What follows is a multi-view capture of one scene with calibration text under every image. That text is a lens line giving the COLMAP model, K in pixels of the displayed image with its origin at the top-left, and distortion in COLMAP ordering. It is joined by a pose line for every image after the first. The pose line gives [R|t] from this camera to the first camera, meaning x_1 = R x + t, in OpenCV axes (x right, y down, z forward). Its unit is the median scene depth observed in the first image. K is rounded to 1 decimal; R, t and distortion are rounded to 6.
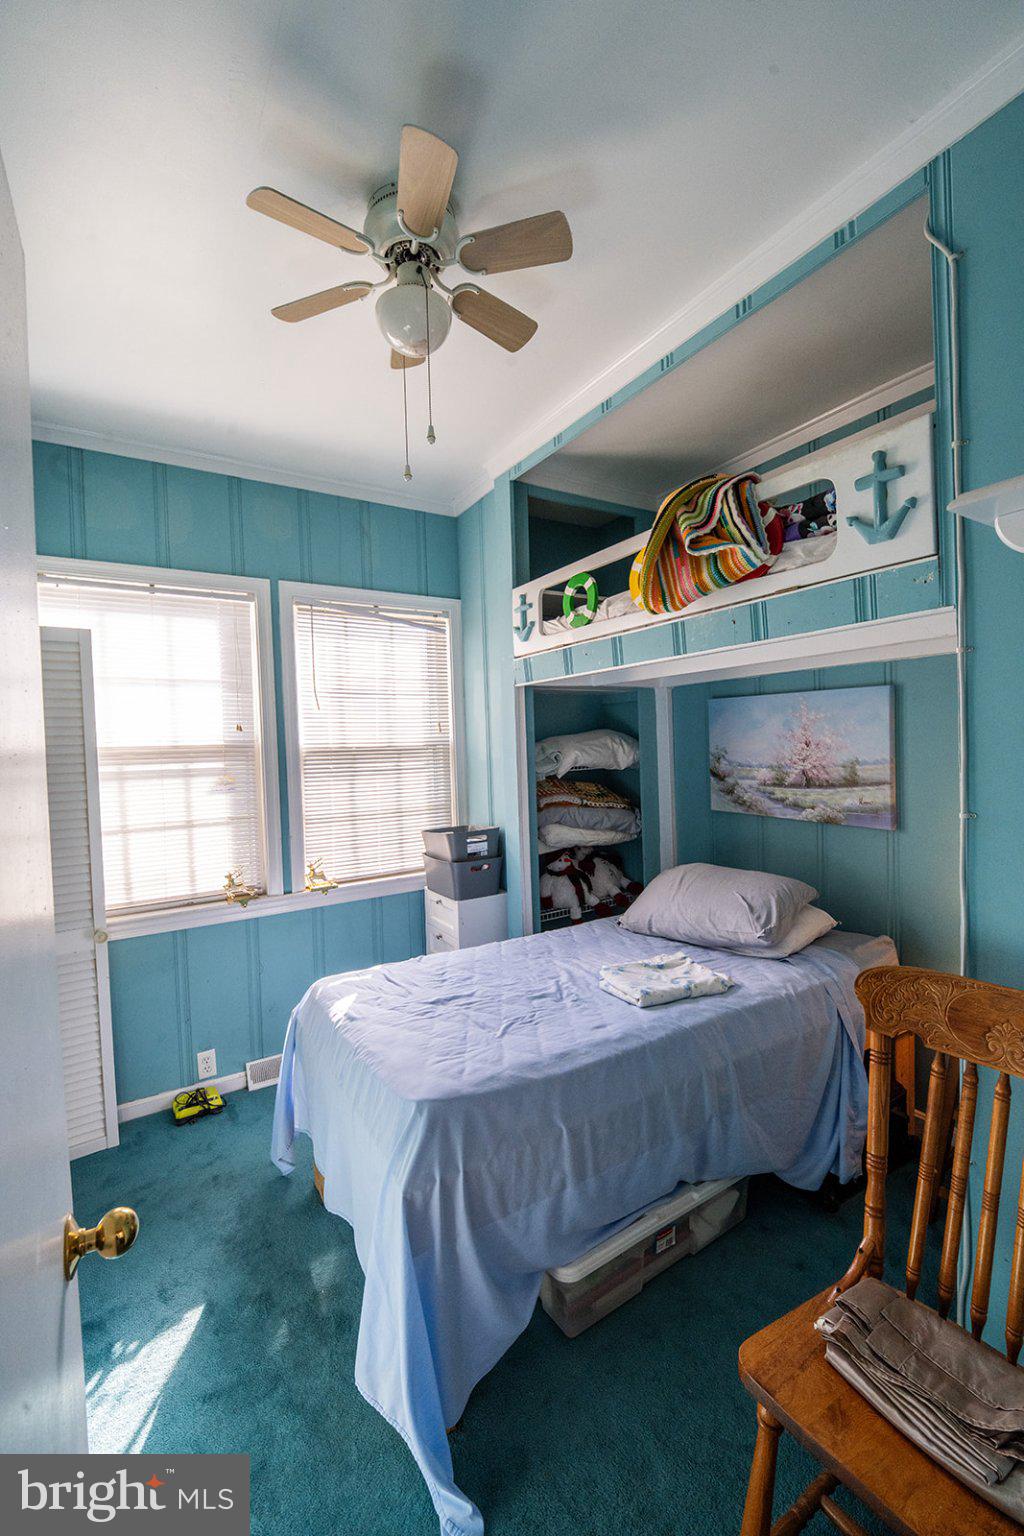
lens RADIAL K [[631.8, 0, 515.4], [0, 631.8, 759.5], [0, 0, 1]] dist [-0.040677, -0.000511]
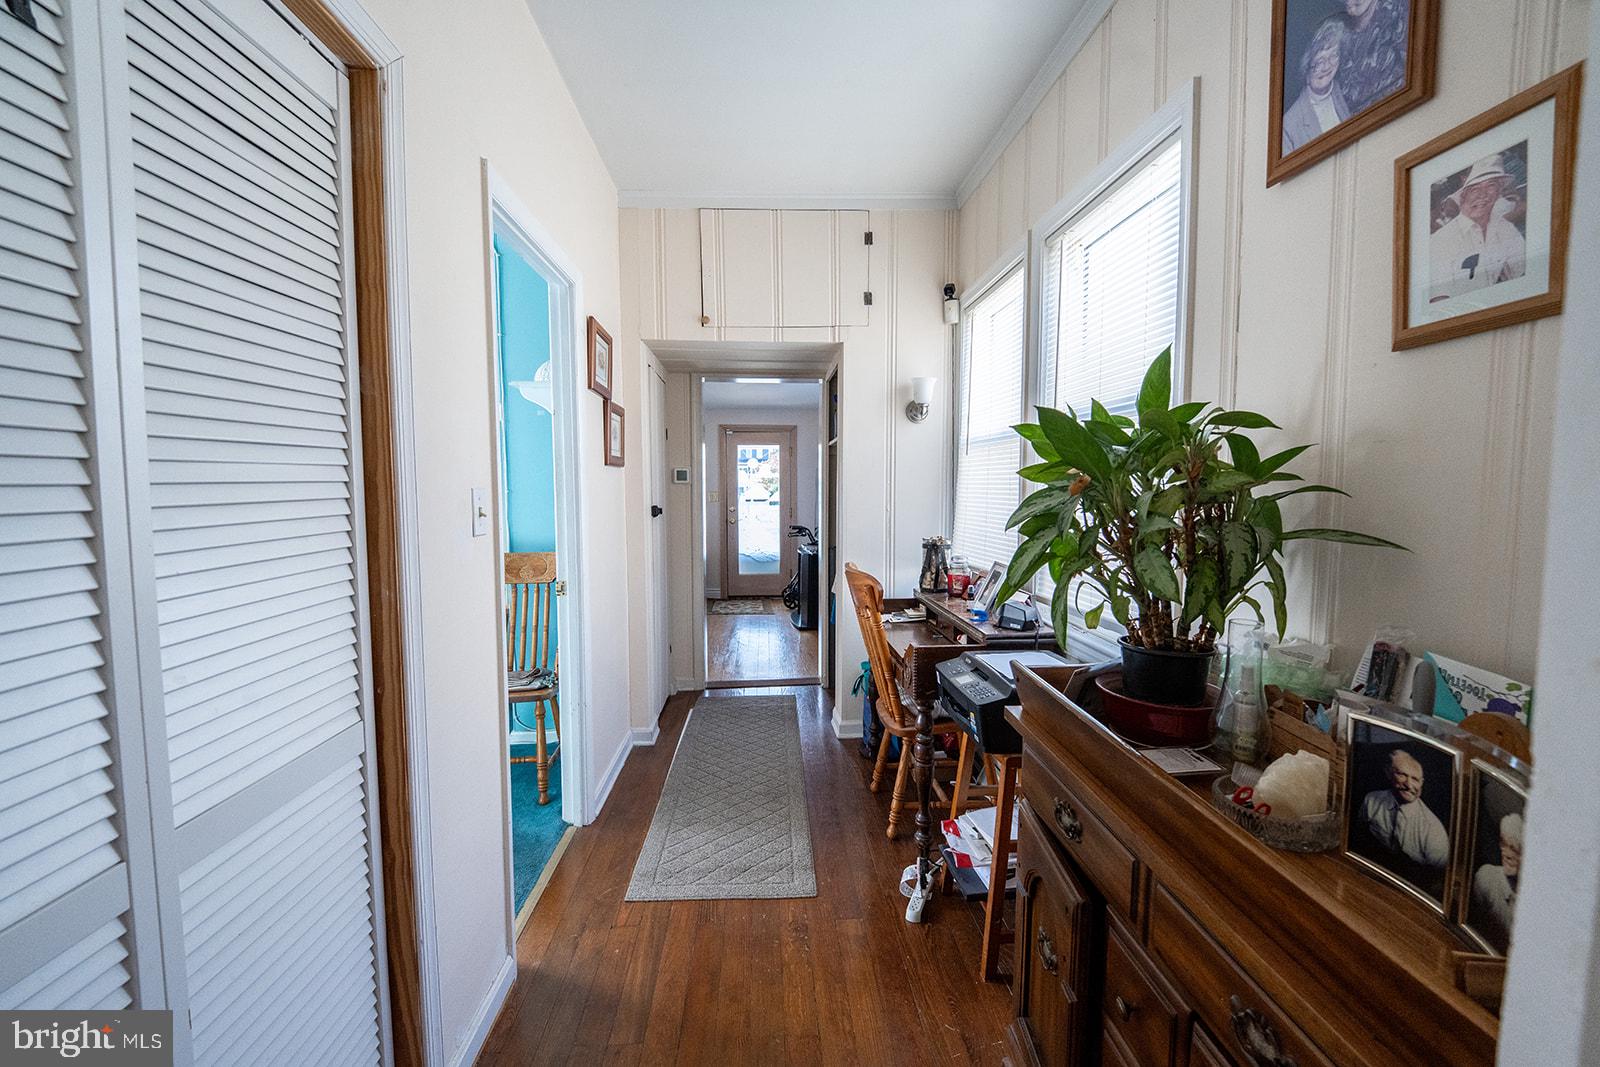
lens RADIAL K [[670.5, 0, 804.7], [0, 670.5, 522.3], [0, 0, 1]] dist [-0.004595, -0.000252]
pose [[0.481096, -0.030222, 0.876147, -0.455330], [0.007788, 0.999514, 0.030201, 0.066439], [-0.876633, -0.007706, 0.481098, -0.576664]]
